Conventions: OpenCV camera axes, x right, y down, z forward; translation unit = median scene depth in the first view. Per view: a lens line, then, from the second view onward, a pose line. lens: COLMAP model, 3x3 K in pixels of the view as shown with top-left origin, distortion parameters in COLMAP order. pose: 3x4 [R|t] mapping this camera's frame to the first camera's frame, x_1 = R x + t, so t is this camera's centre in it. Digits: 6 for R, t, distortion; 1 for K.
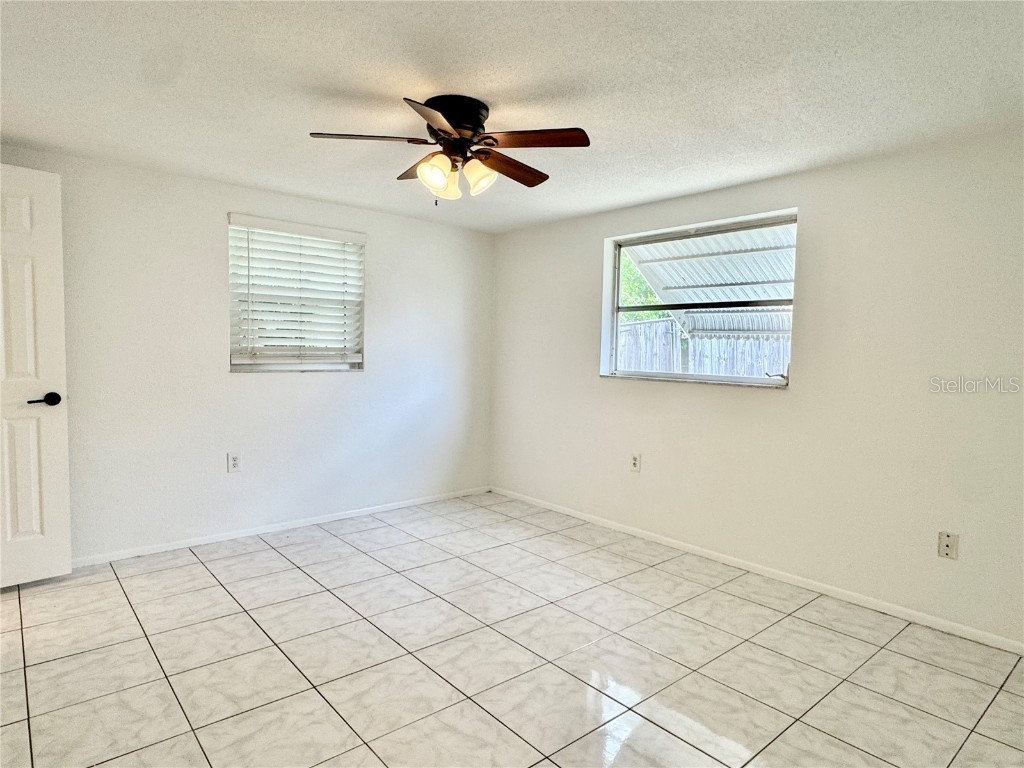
lens RADIAL K [[594.7, 0, 516.8], [0, 594.7, 393.8], [0, 0, 1]] dist [-0.003703, -0.003755]
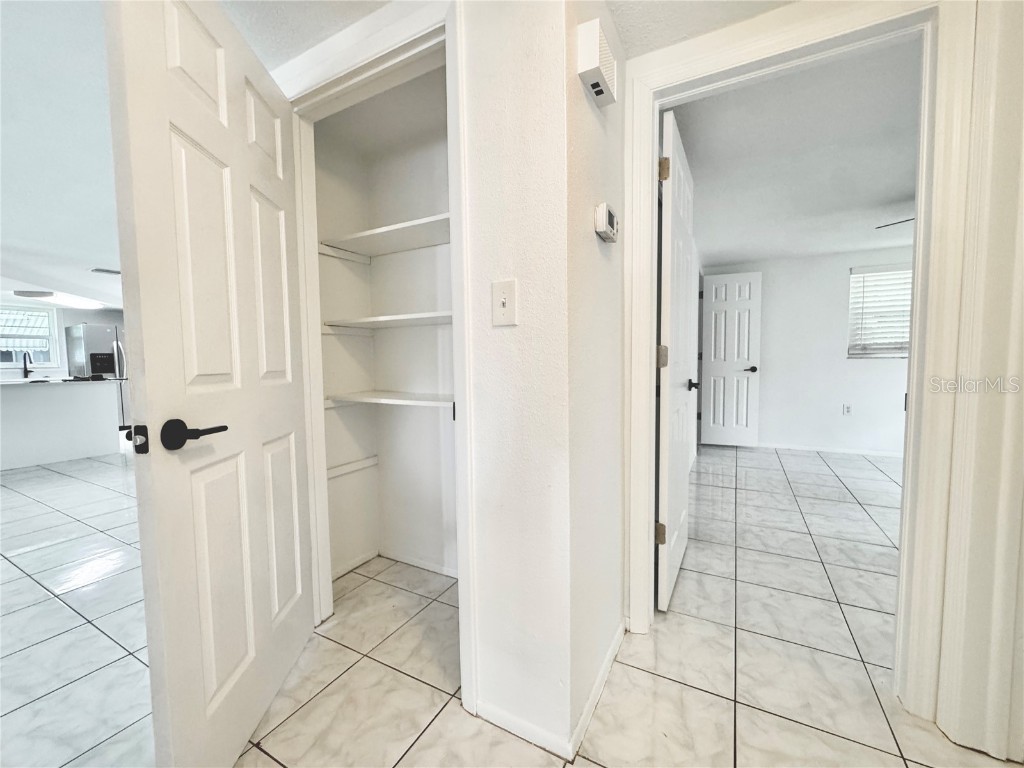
lens RADIAL K [[412.1, 0, 511.3], [0, 412.1, 378.9], [0, 0, 1]] dist [-0.002511, 0.000241]
pose [[0.349128, 0.027170, -0.936681, 0.318529], [-0.036745, 0.999208, 0.015287, 0.042279], [0.936355, 0.029081, 0.349849, -0.365508]]
